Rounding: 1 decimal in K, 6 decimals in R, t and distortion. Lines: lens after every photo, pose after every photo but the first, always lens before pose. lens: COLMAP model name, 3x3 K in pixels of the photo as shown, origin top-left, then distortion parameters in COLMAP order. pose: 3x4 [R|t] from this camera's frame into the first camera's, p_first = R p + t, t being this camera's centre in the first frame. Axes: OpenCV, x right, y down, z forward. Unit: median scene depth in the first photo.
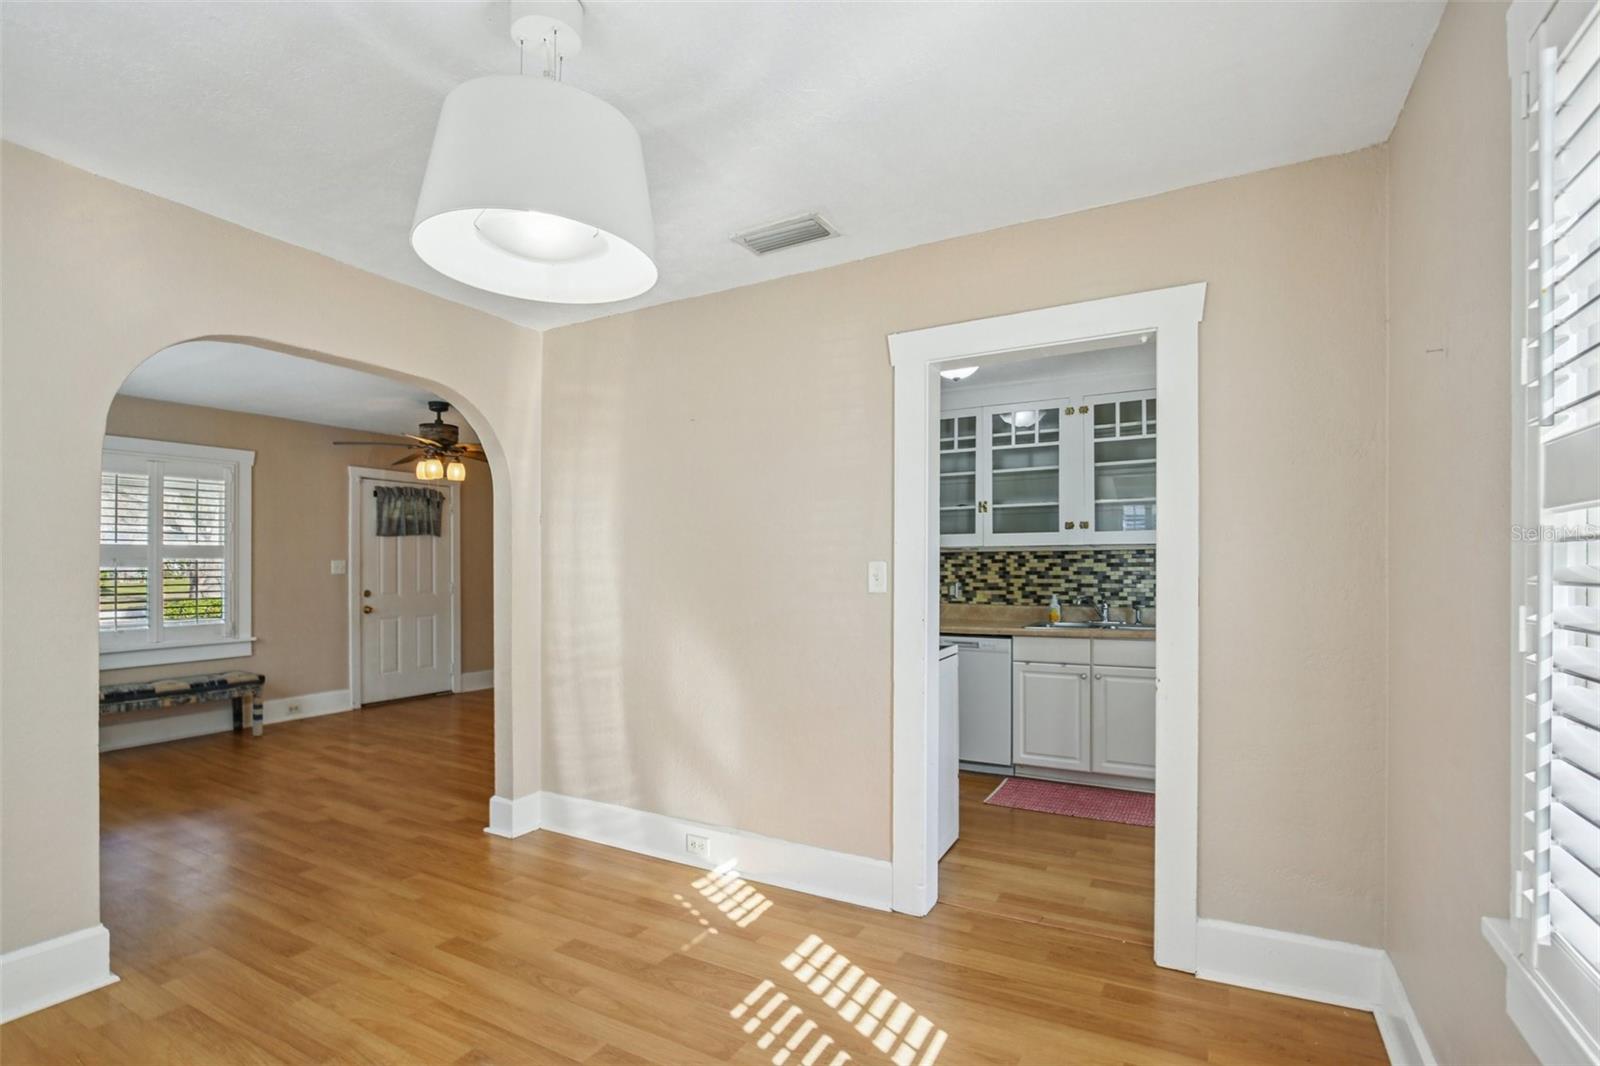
lens RADIAL K [[742.7, 0, 803.5], [0, 742.7, 562.6], [0, 0, 1]] dist [-0.046839, 0.007126]
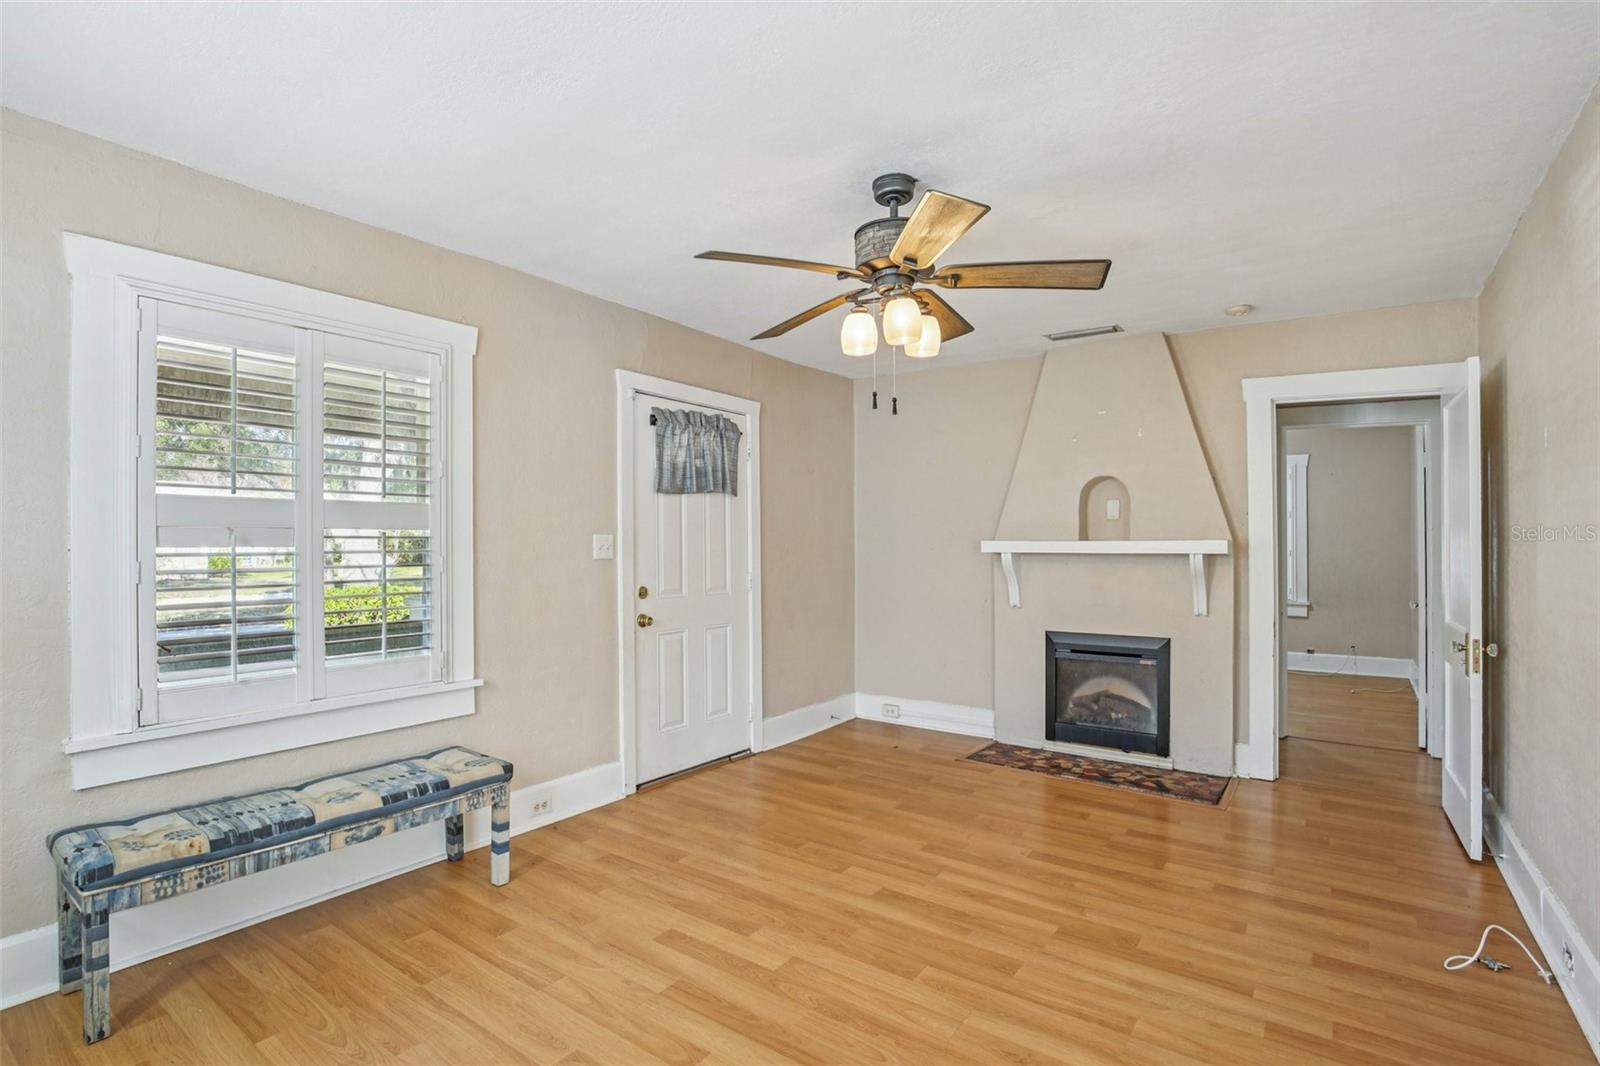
lens RADIAL K [[757.4, 0, 790.6], [0, 757.4, 549.5], [0, 0, 1]] dist [-0.030393, 0.000420]
pose [[0.990656, -0.001316, -0.136377, -0.482562], [0.002253, 0.999975, 0.006713, 0.005564], [0.136364, -0.006957, 0.990634, 0.512574]]
